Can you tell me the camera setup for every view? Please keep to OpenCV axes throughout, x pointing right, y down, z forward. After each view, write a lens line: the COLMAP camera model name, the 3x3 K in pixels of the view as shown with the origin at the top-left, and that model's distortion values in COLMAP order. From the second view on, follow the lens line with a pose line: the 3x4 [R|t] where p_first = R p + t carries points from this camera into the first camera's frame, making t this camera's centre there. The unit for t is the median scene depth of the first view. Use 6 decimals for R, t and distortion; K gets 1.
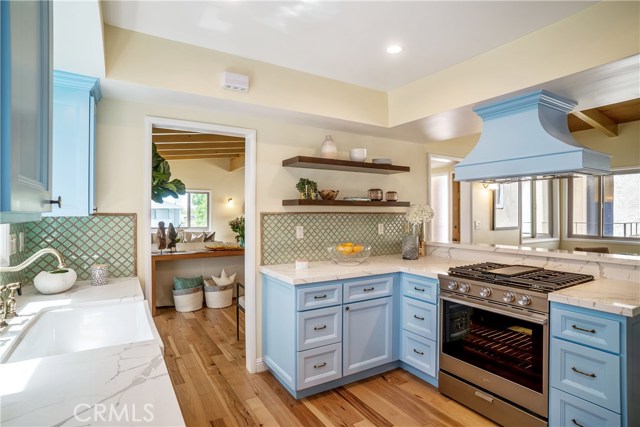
lens RADIAL K [[333.9, 0, 320.0], [0, 333.9, 213.5], [0, 0, 1]] dist [-0.065855, 0.040791]
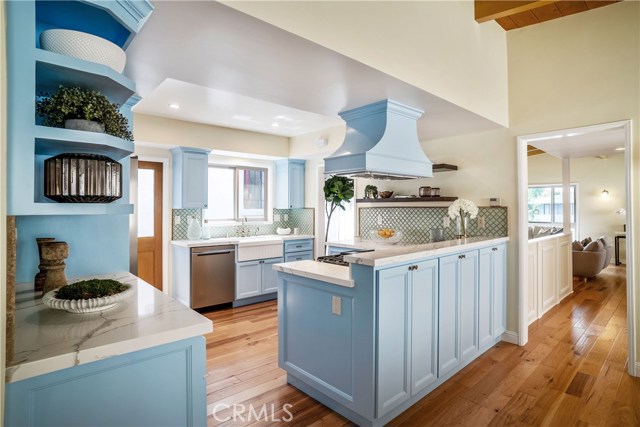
lens RADIAL K [[336.9, 0, 320.3], [0, 336.9, 204.7], [0, 0, 1]] dist [-0.060190, 0.027264]
pose [[0.188833, -0.009429, -0.981964, 1.431181], [-0.001431, 0.999950, -0.009877, 0.001933], [0.982008, 0.003270, 0.188810, 0.477133]]
